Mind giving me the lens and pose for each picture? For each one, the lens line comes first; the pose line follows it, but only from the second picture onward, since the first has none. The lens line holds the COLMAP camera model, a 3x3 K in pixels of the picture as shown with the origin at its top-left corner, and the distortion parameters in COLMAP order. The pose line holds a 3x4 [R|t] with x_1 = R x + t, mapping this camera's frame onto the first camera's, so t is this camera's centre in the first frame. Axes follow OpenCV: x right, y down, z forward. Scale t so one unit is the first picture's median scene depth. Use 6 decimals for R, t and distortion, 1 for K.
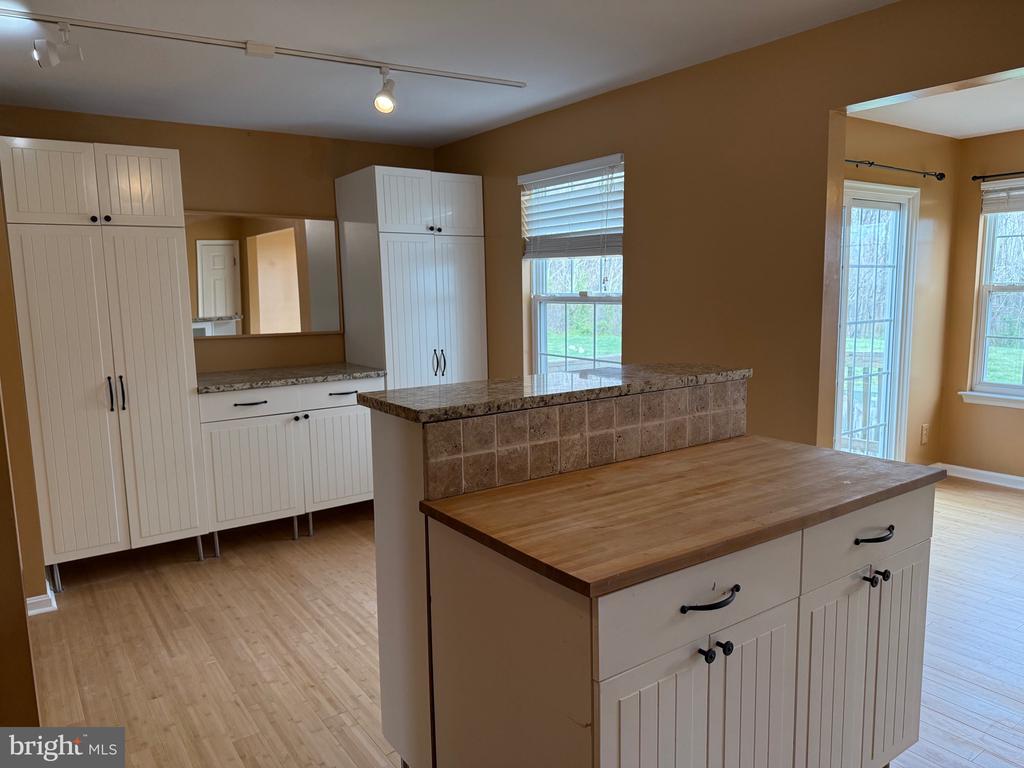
lens RADIAL K [[725.0, 0, 527.9], [0, 725.0, 385.8], [0, 0, 1]] dist [0.052493, -0.089780]
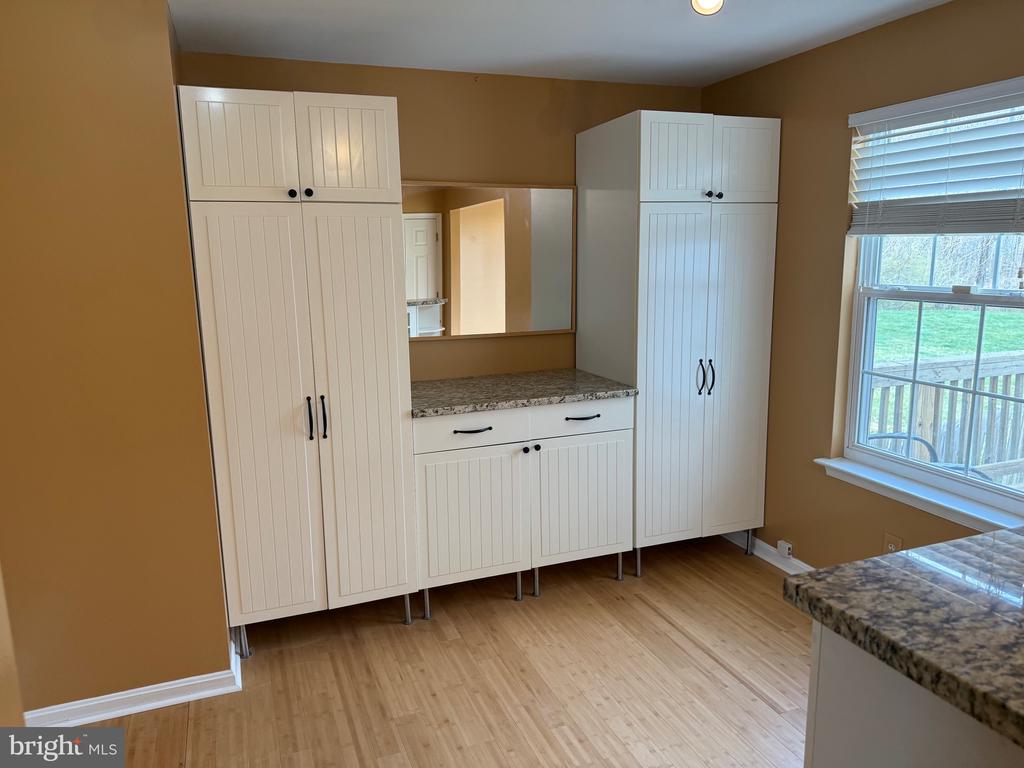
lens RADIAL K [[725.0, 0, 510.3], [0, 725.0, 387.1], [0, 0, 1]] dist [0.052493, -0.089780]
pose [[0.966123, 0.042988, -0.254477, -0.143685], [-0.031462, 0.998294, 0.049194, -0.059466], [0.256158, -0.039521, 0.965827, 0.261906]]
